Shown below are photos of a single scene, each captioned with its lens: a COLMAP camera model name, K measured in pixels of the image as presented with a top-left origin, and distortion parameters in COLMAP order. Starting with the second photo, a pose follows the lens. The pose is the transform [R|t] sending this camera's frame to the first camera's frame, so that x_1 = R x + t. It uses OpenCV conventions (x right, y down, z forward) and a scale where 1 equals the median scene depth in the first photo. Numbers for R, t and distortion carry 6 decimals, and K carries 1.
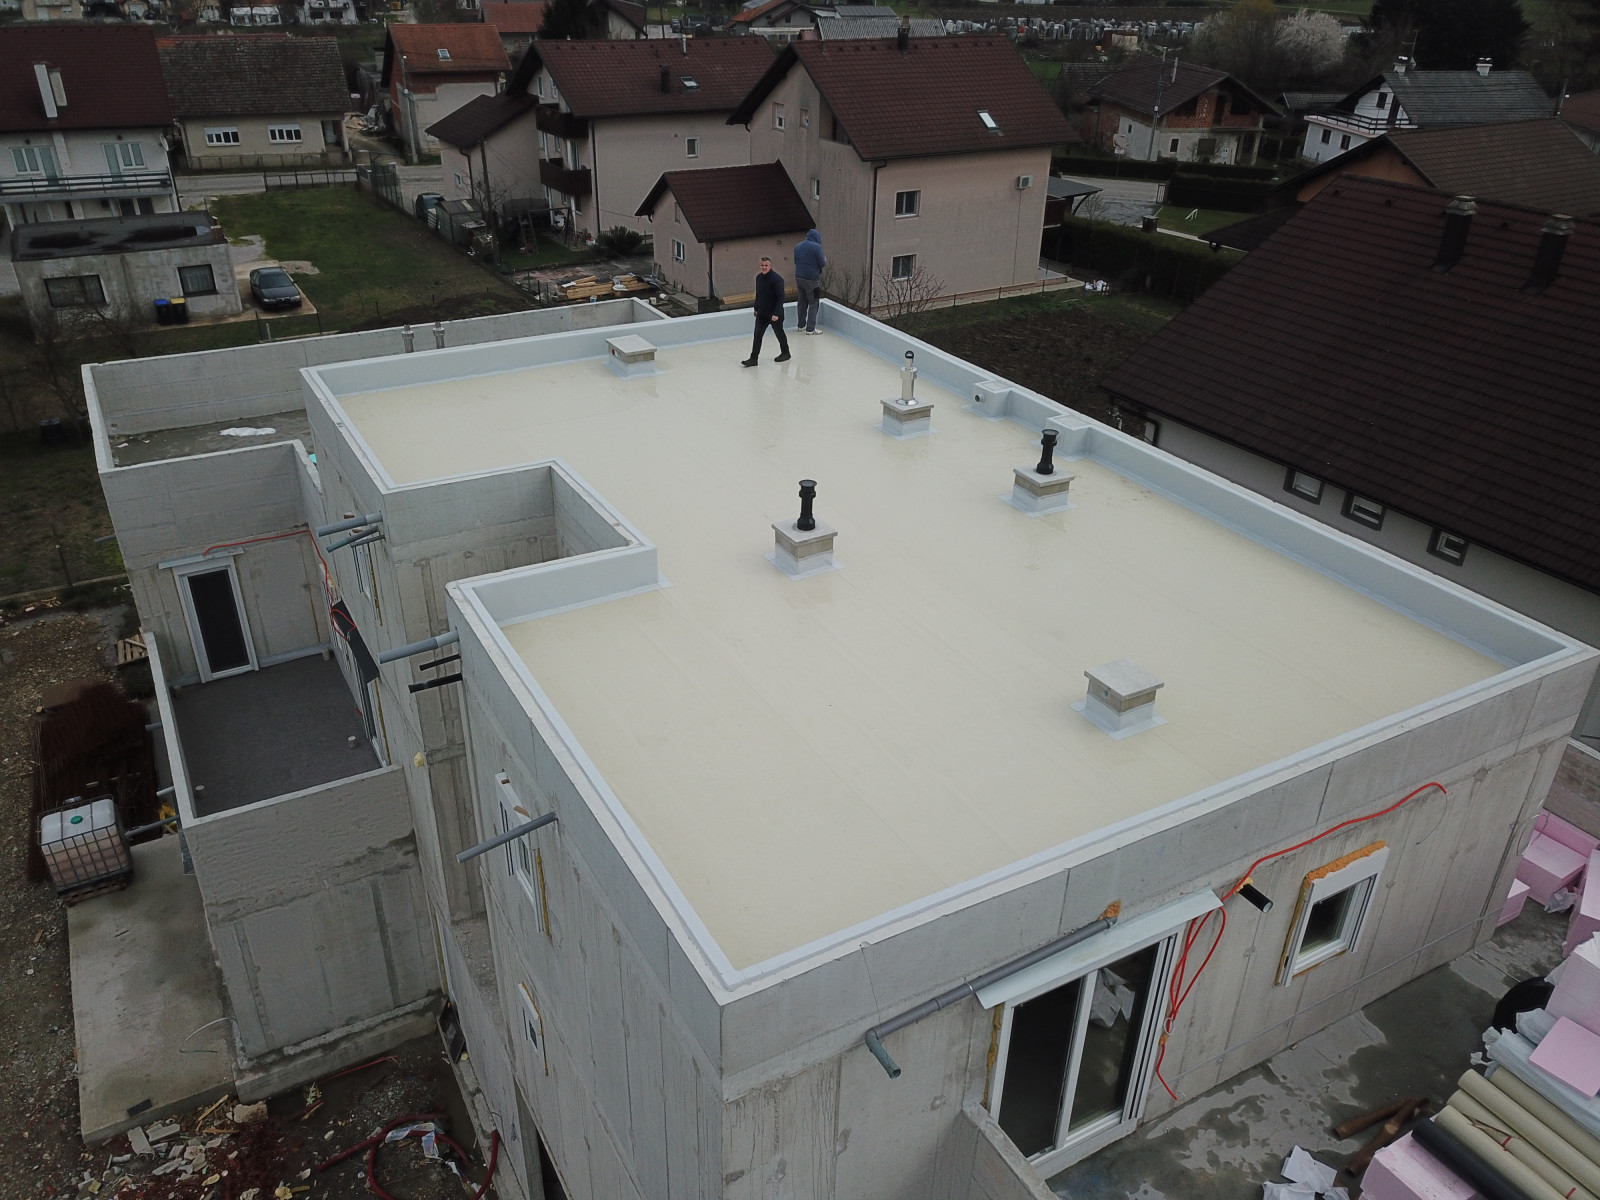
lens RADIAL K [[1223.4, 0, 776.6], [0, 1223.4, 602.7], [0, 0, 1]] dist [0.019320, -0.013670]
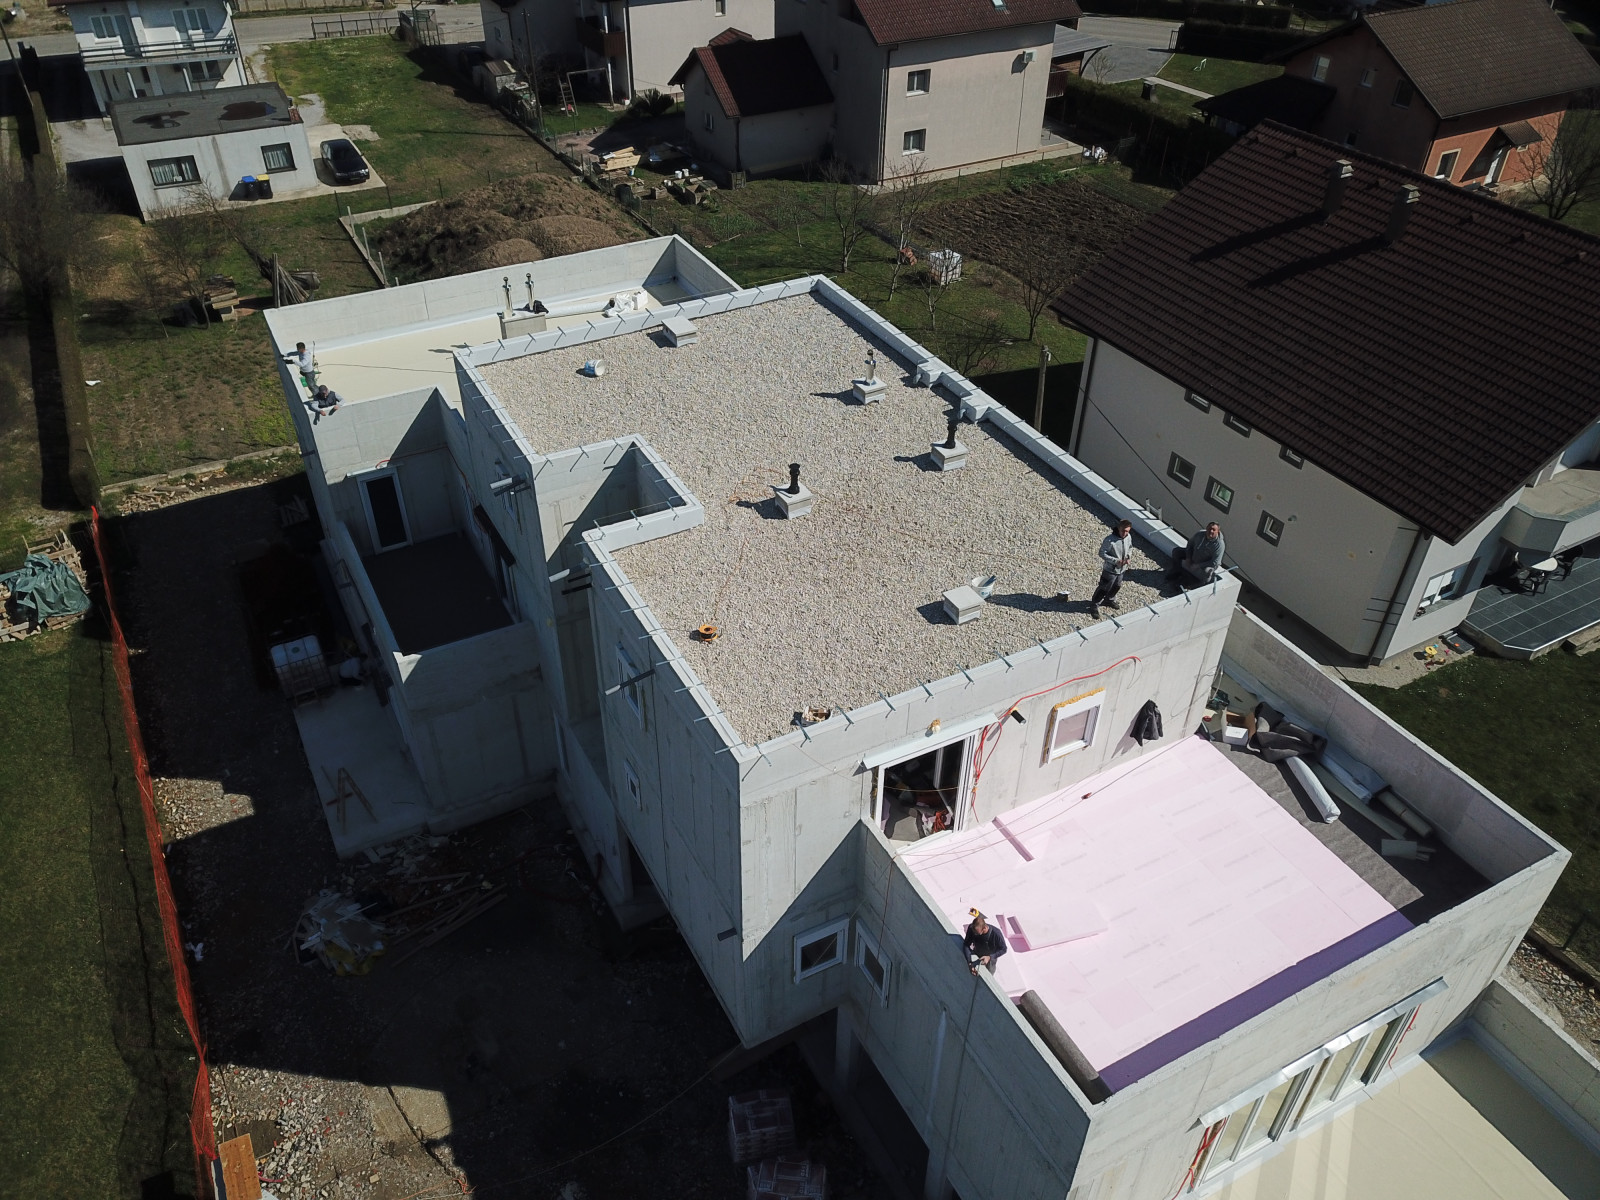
lens RADIAL K [[1223.4, 0, 774.9], [0, 1223.4, 604.4], [0, 0, 1]] dist [0.019320, -0.013670]
pose [[0.999679, 0.007516, -0.024187, 0.012779], [-0.003542, 0.987059, 0.160316, -0.057672], [0.025079, -0.160179, 0.986769, -0.209392]]
